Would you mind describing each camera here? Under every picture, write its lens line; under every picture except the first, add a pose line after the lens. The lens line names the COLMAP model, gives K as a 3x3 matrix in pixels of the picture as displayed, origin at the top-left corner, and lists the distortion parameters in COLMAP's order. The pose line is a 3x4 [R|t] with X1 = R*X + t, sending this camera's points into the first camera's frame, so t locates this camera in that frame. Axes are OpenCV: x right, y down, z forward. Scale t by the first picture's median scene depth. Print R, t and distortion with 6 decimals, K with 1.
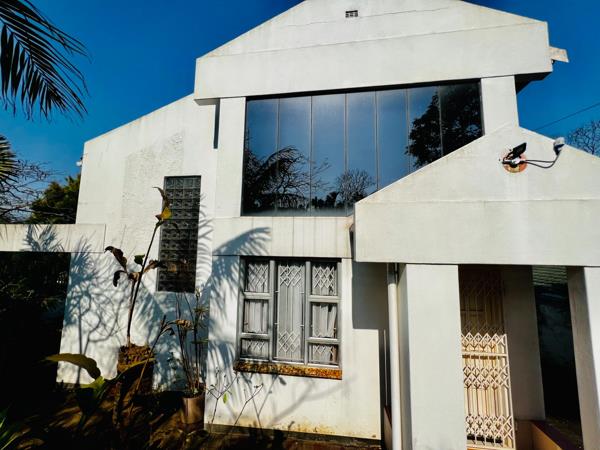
lens RADIAL K [[241.4, 0, 300.3], [0, 241.4, 226.2], [0, 0, 1]] dist [-0.002269, 0.000243]
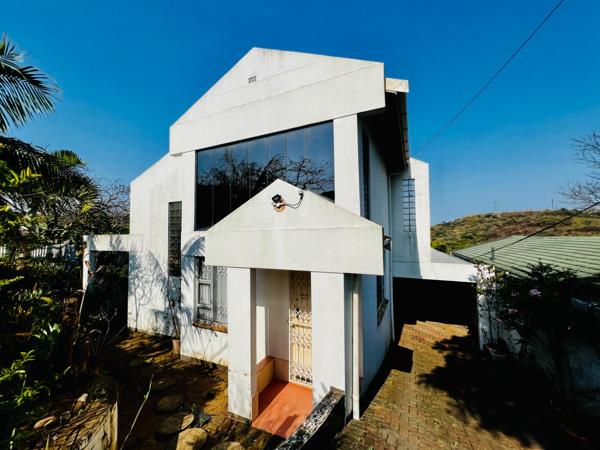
lens RADIAL K [[241.4, 0, 299.9], [0, 241.4, 225.2], [0, 0, 1]] dist [-0.002269, 0.000243]
pose [[0.954069, -0.037710, -0.297205, 0.895904], [0.055975, 0.997015, 0.053184, -0.126116], [0.294312, -0.067377, 0.953331, -0.292895]]
